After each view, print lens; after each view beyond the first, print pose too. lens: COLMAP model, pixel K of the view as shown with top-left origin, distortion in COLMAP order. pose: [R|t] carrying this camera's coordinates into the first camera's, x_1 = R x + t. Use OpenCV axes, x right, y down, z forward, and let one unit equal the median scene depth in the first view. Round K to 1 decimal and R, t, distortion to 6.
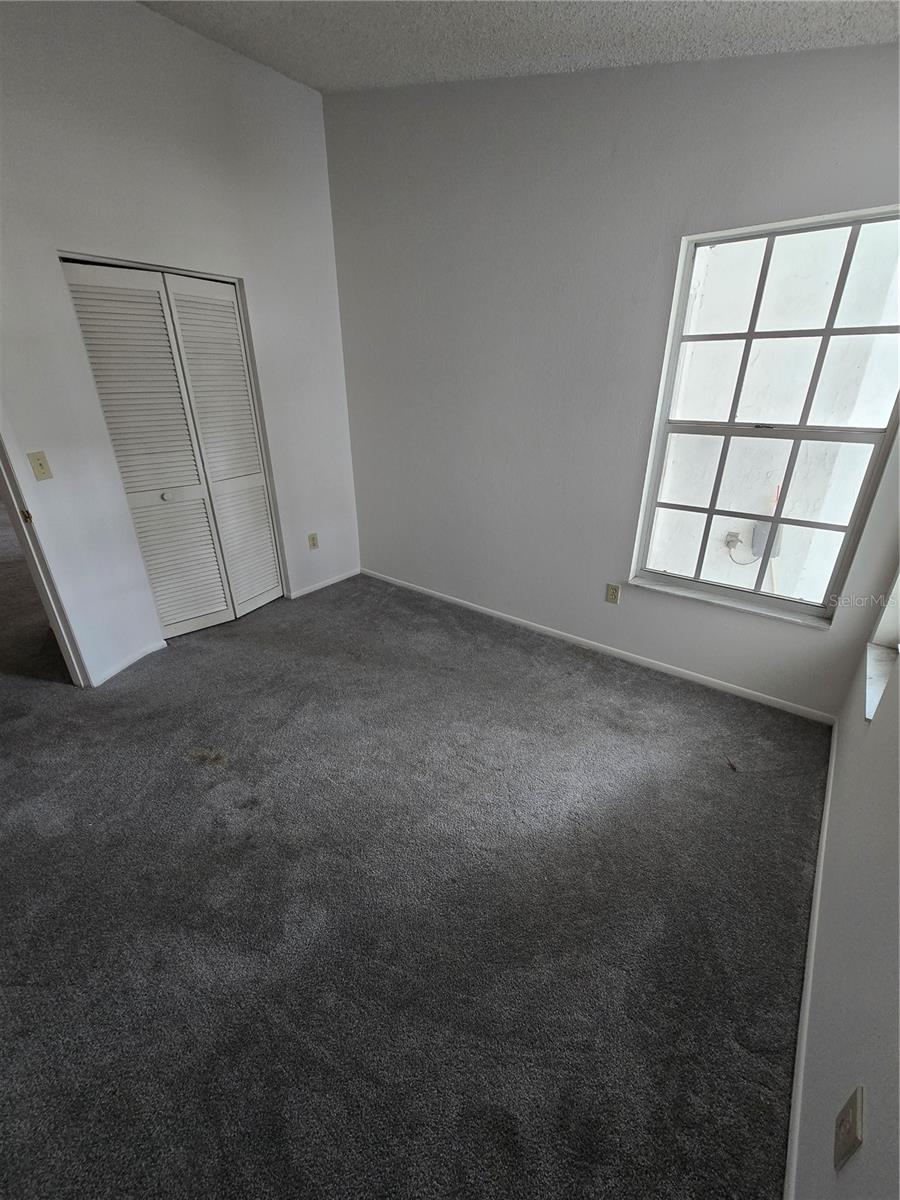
lens RADIAL K [[490.1, 0, 455.5], [0, 490.1, 600.3], [0, 0, 1]] dist [0.001536, 0.005468]
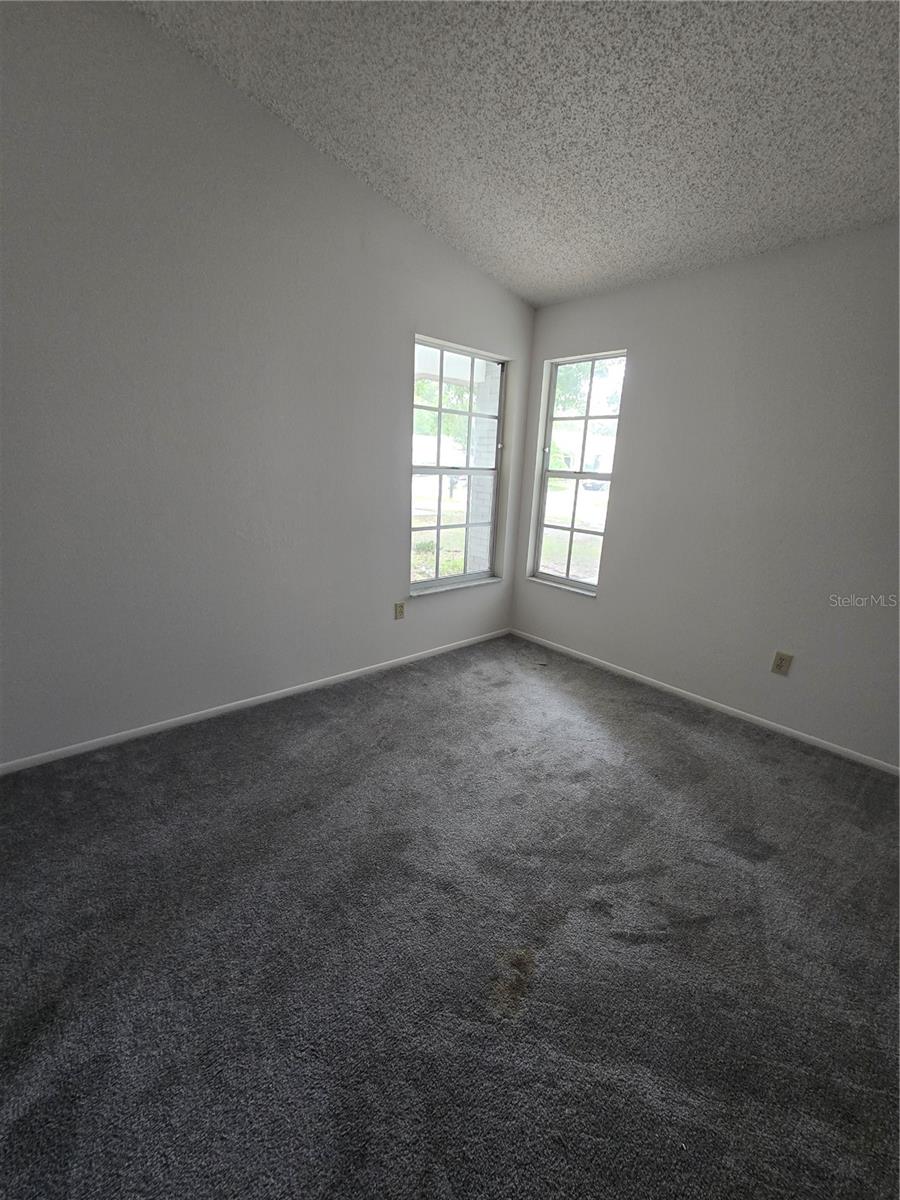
lens RADIAL K [[490.1, 0, 455.5], [0, 490.1, 600.3], [0, 0, 1]] dist [0.001536, 0.005468]
pose [[0.178161, -0.254388, 0.950550, -0.871242], [0.359980, 0.915892, 0.177641, -0.225816], [-0.915791, 0.310530, 0.254751, 0.672405]]
